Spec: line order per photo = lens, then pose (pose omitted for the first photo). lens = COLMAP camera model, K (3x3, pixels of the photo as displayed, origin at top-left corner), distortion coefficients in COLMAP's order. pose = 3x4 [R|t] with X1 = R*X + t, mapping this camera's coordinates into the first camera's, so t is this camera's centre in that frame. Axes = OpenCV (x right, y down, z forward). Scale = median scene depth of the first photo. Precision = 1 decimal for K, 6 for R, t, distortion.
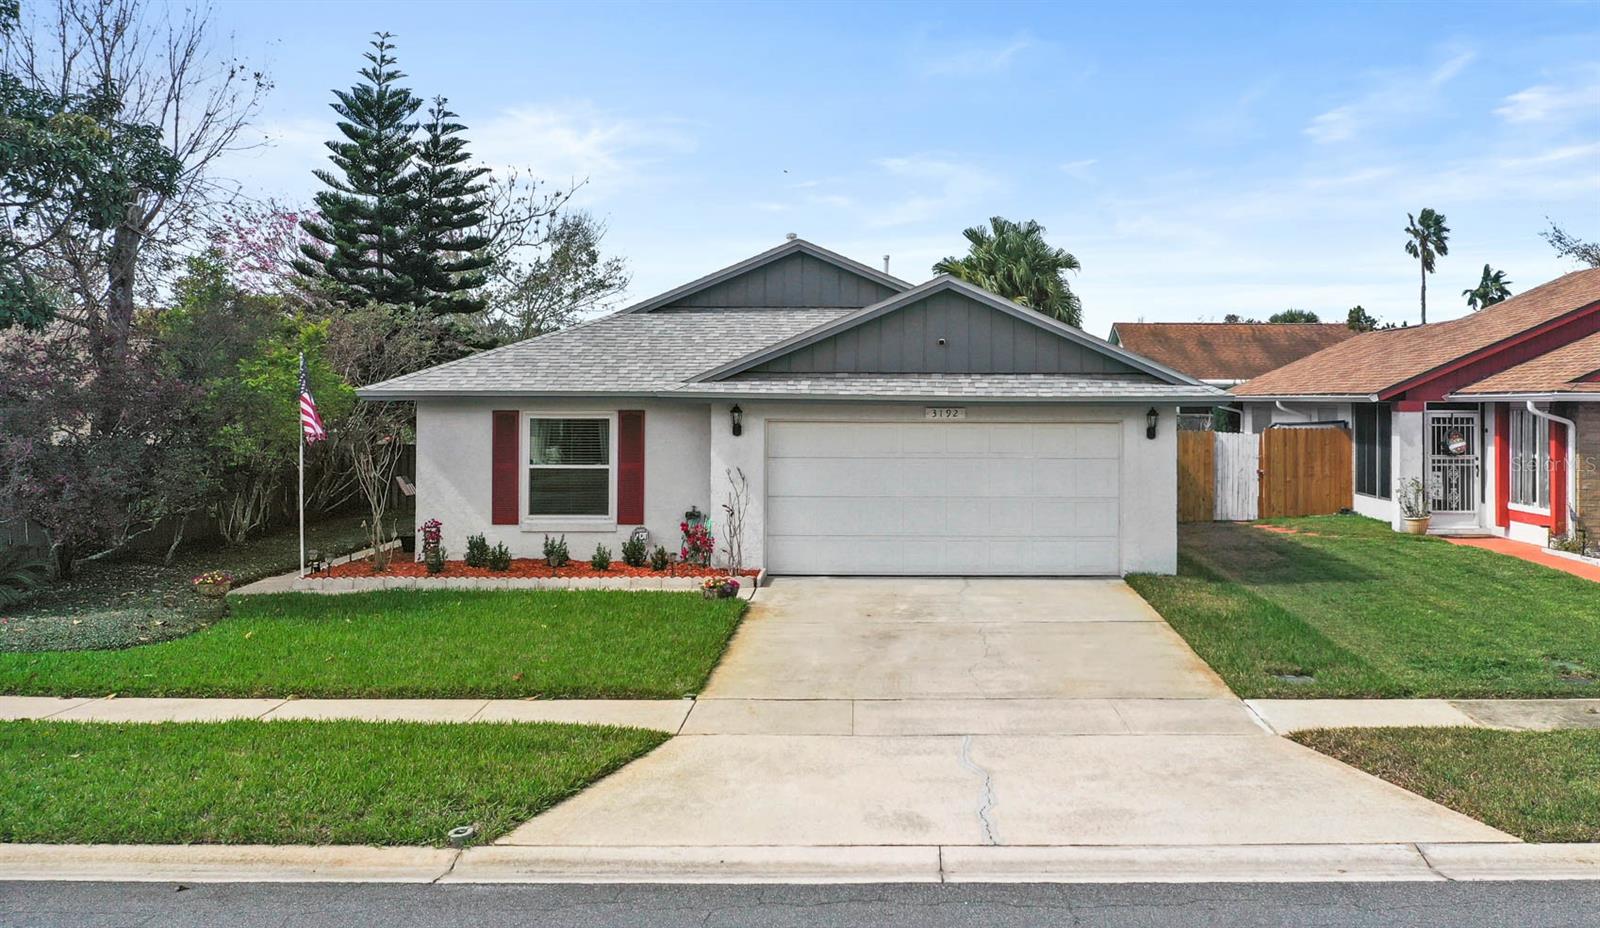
lens RADIAL K [[1432.8, 0, 904.1], [0, 1432.8, 465.1], [0, 0, 1]] dist [-0.004240, -0.001748]
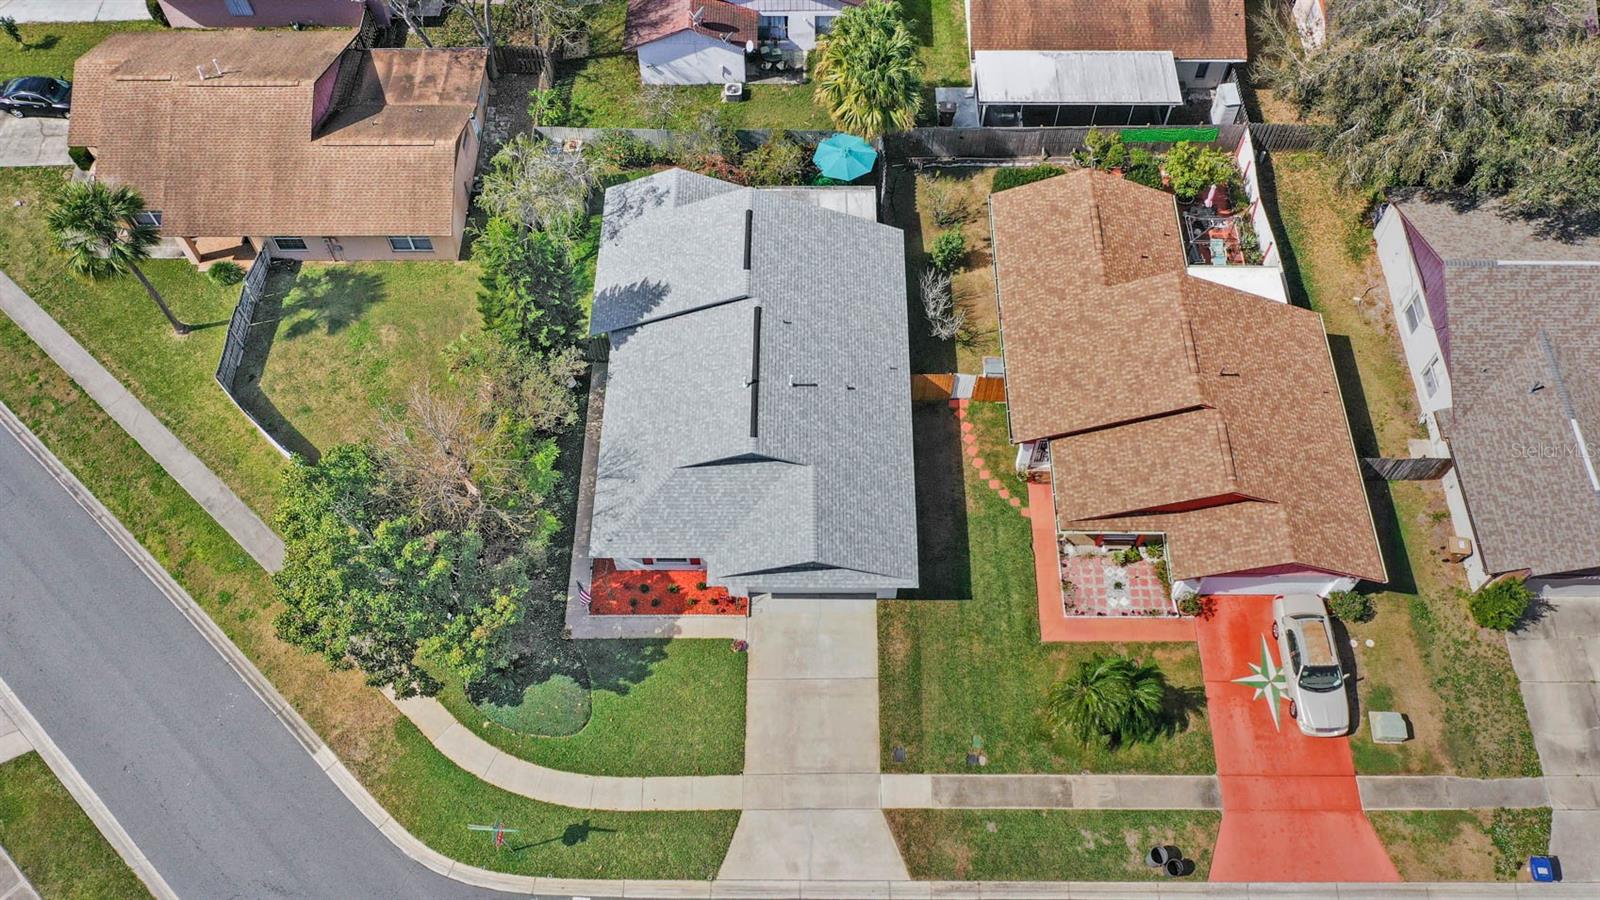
lens RADIAL K [[1268.0, 0, 795.6], [0, 1268.0, 447.5], [0, 0, 1]] dist [-0.017351, 0.004218]
pose [[0.999782, 0.011161, -0.017630, 0.034528], [0.009621, 0.503144, 0.864149, -2.179561], [0.018515, -0.864131, 0.502927, 0.009263]]
